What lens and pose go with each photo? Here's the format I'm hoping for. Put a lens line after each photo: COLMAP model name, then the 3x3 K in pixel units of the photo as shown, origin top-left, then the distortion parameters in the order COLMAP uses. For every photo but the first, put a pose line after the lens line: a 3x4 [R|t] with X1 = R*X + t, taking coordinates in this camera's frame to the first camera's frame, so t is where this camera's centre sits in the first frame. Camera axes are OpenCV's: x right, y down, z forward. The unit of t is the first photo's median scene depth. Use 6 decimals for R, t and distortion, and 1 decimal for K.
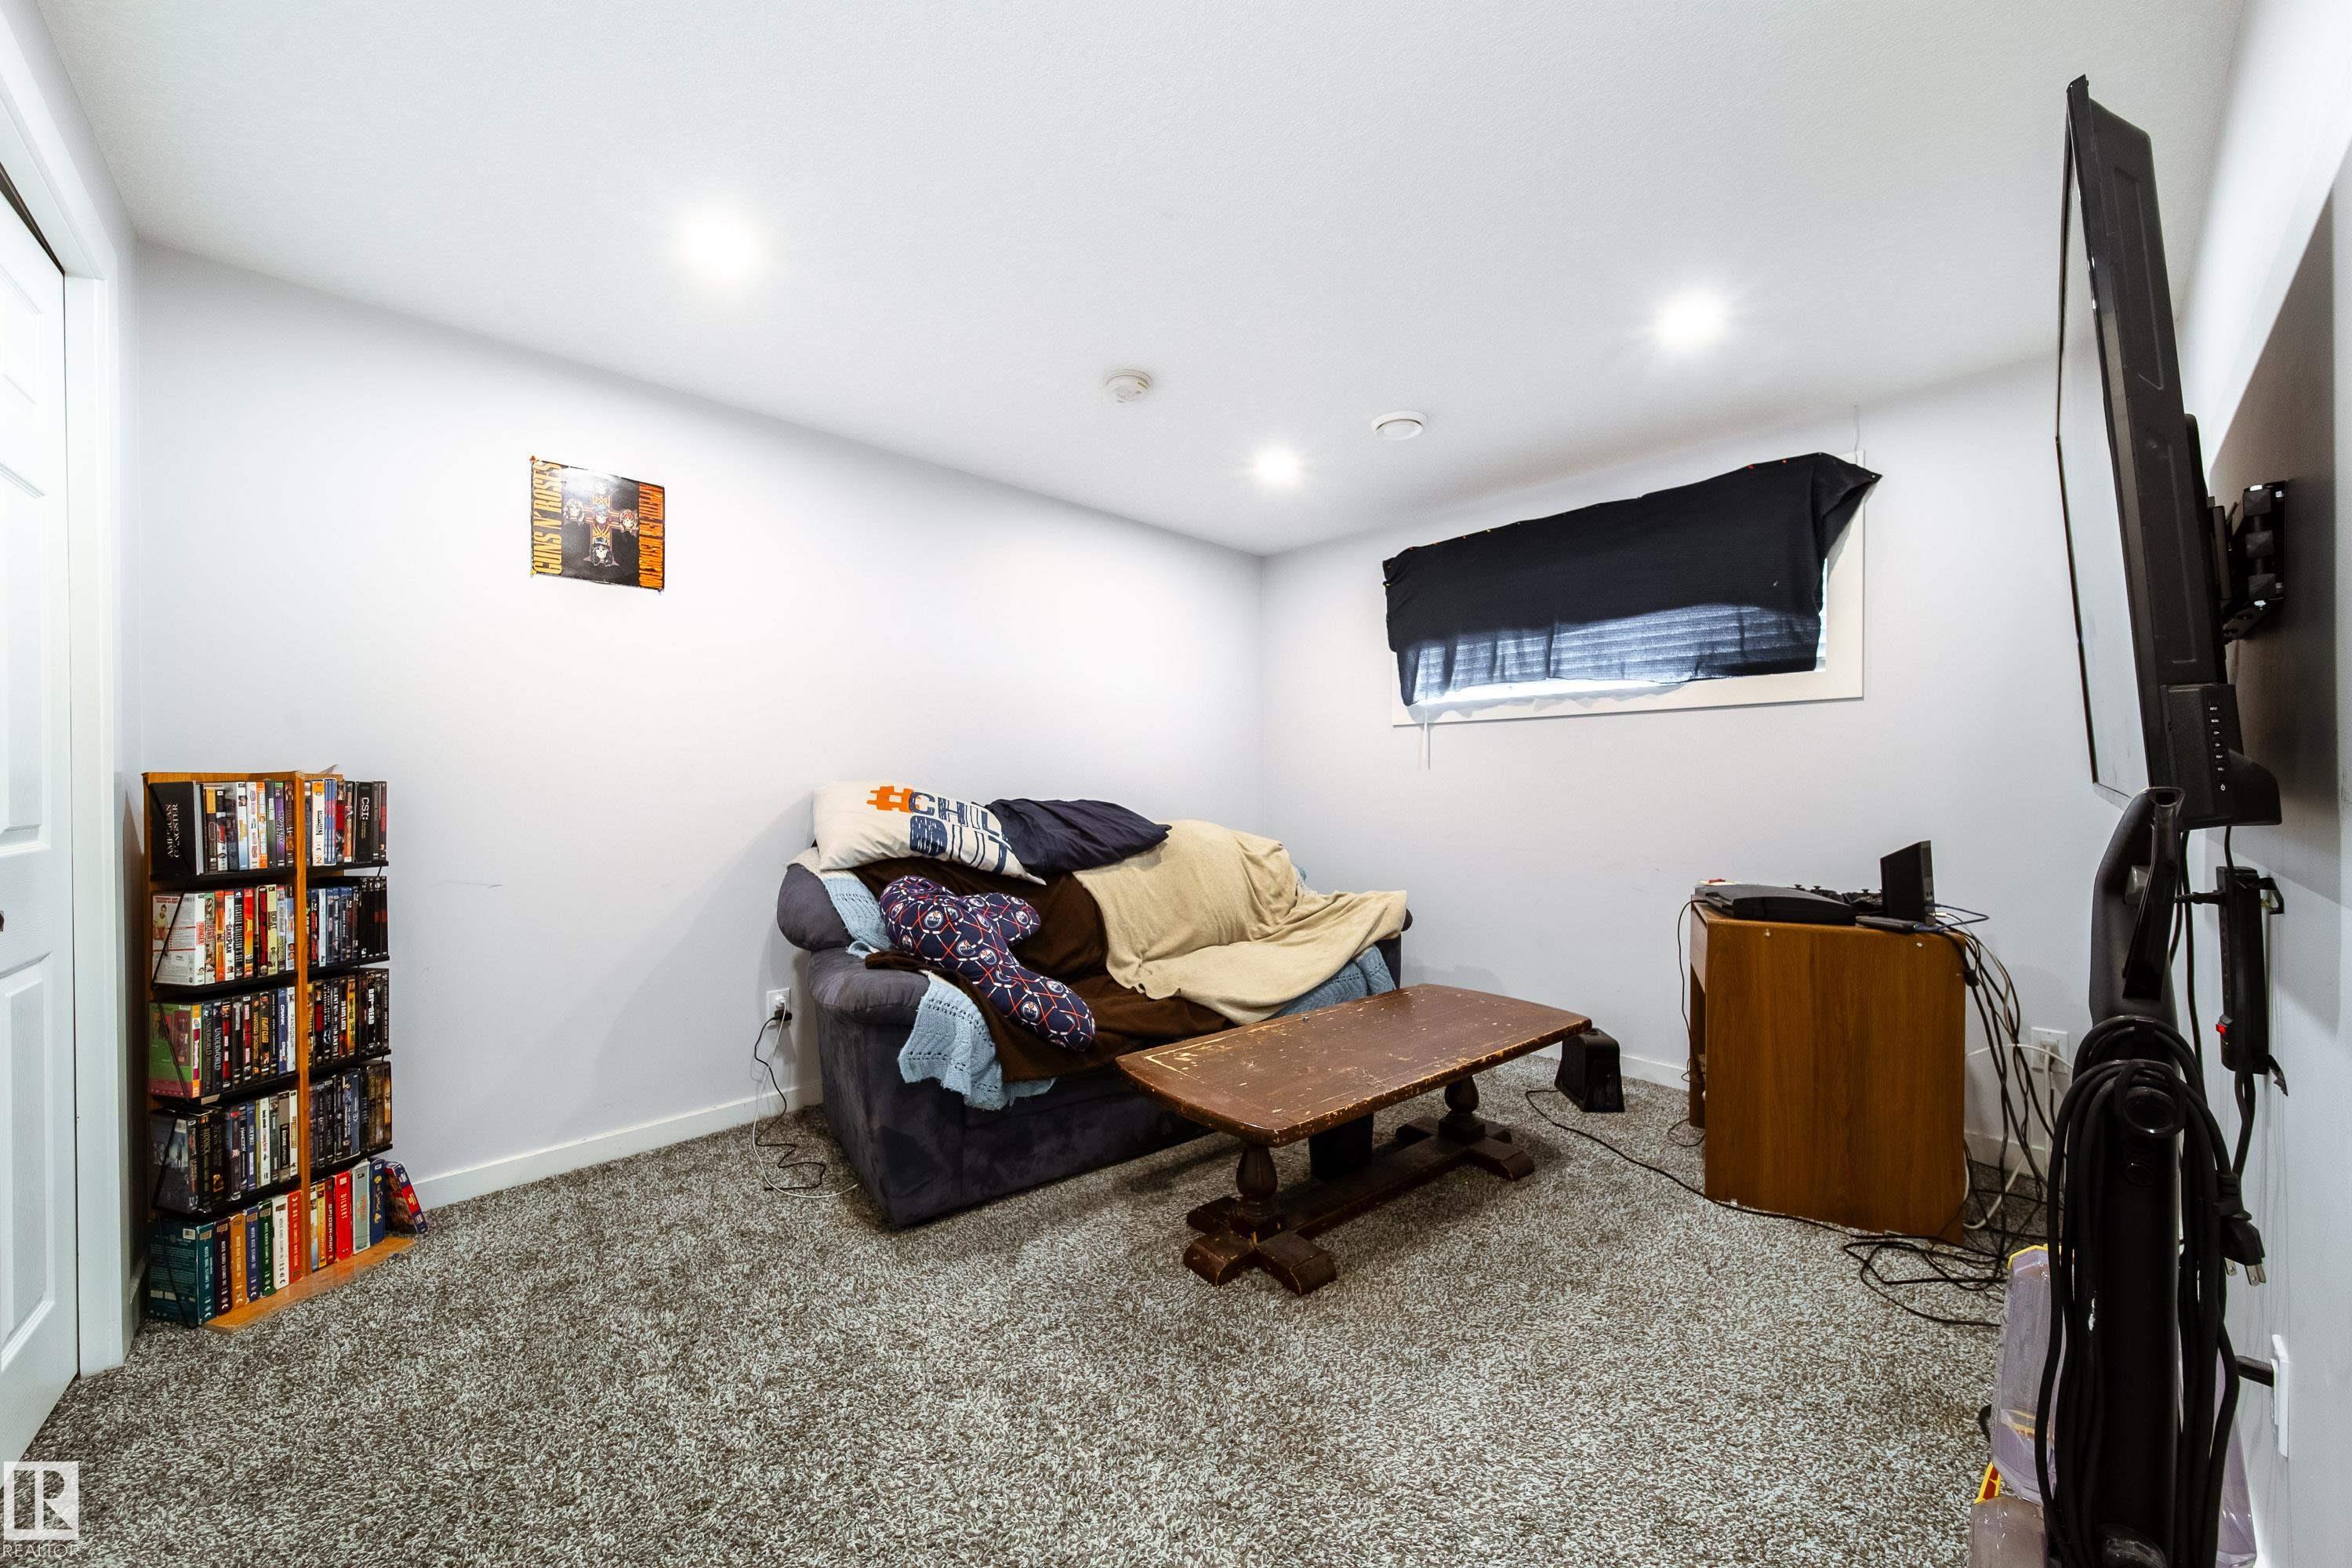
lens RADIAL K [[844.5, 0, 1176.0], [0, 844.5, 784.0], [0, 0, 1]] dist [0.001525, -0.000020]
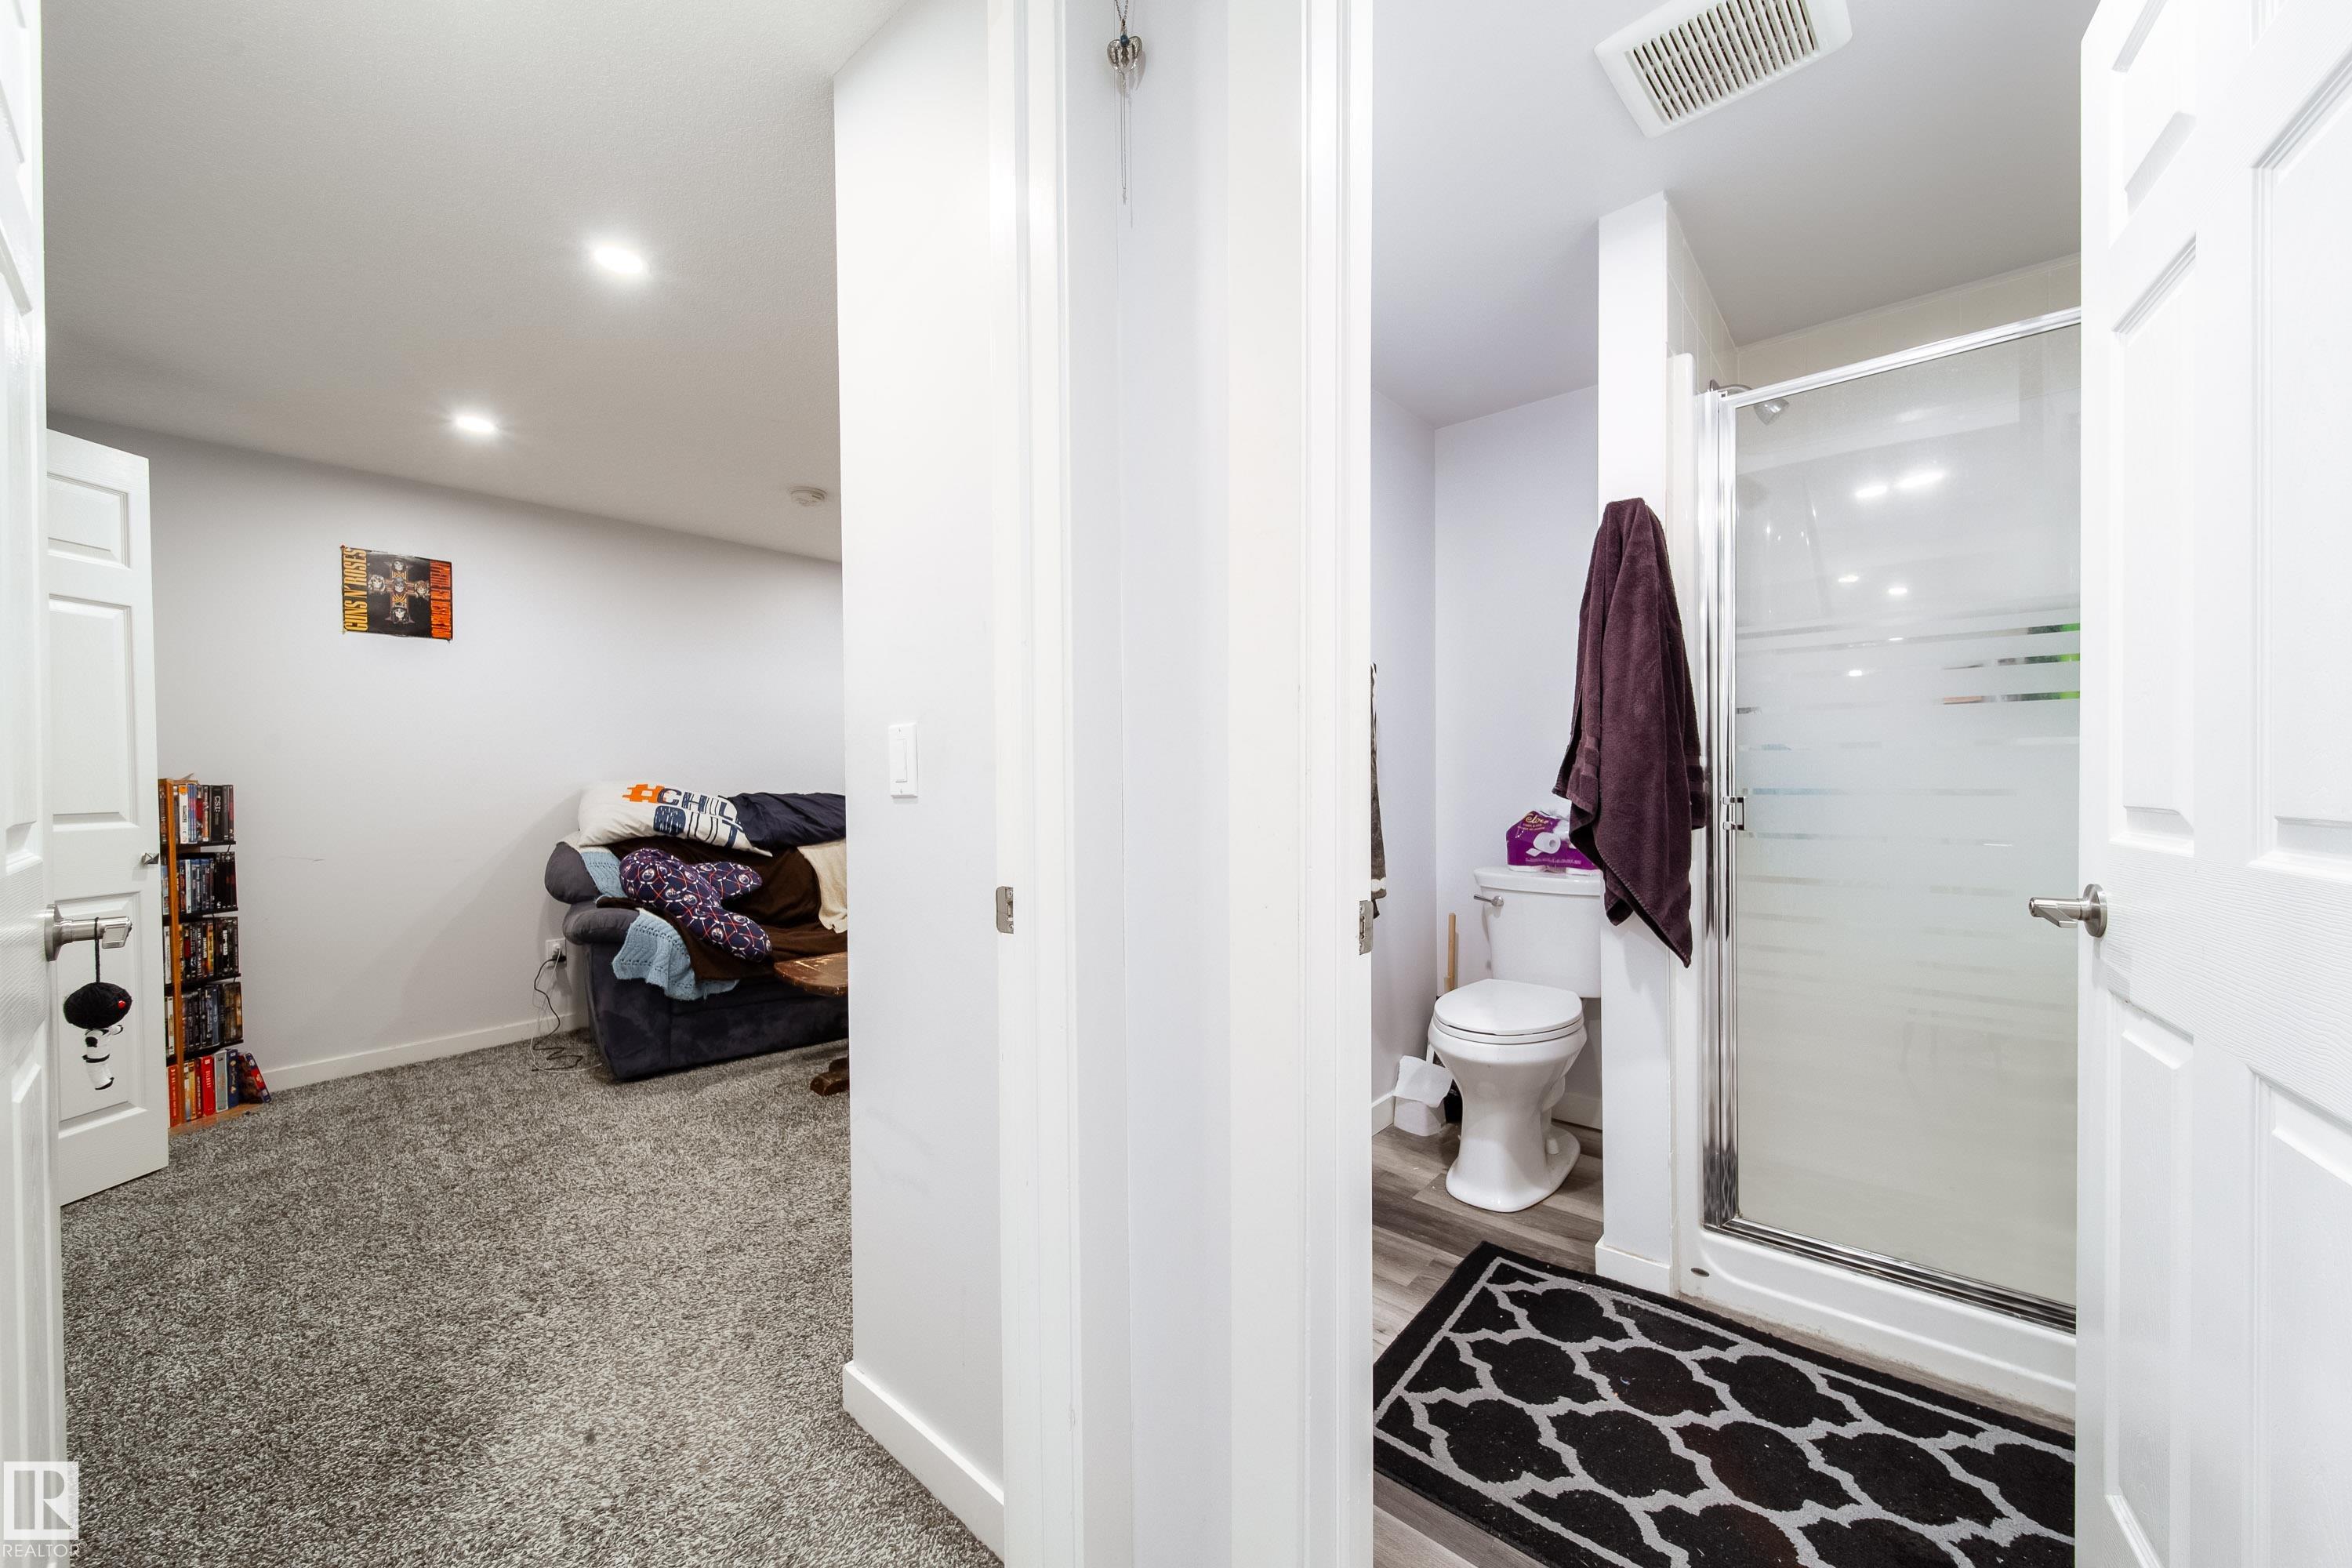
lens RADIAL K [[861.0, 0, 1176.0], [0, 861.0, 784.0], [0, 0, 1]] dist [-0.001095, -0.000253]
pose [[0.994302, -0.014055, 0.105673, 0.461671], [0.013471, 0.999890, 0.006239, 0.007351], [-0.105749, -0.004780, 0.994381, -0.570070]]
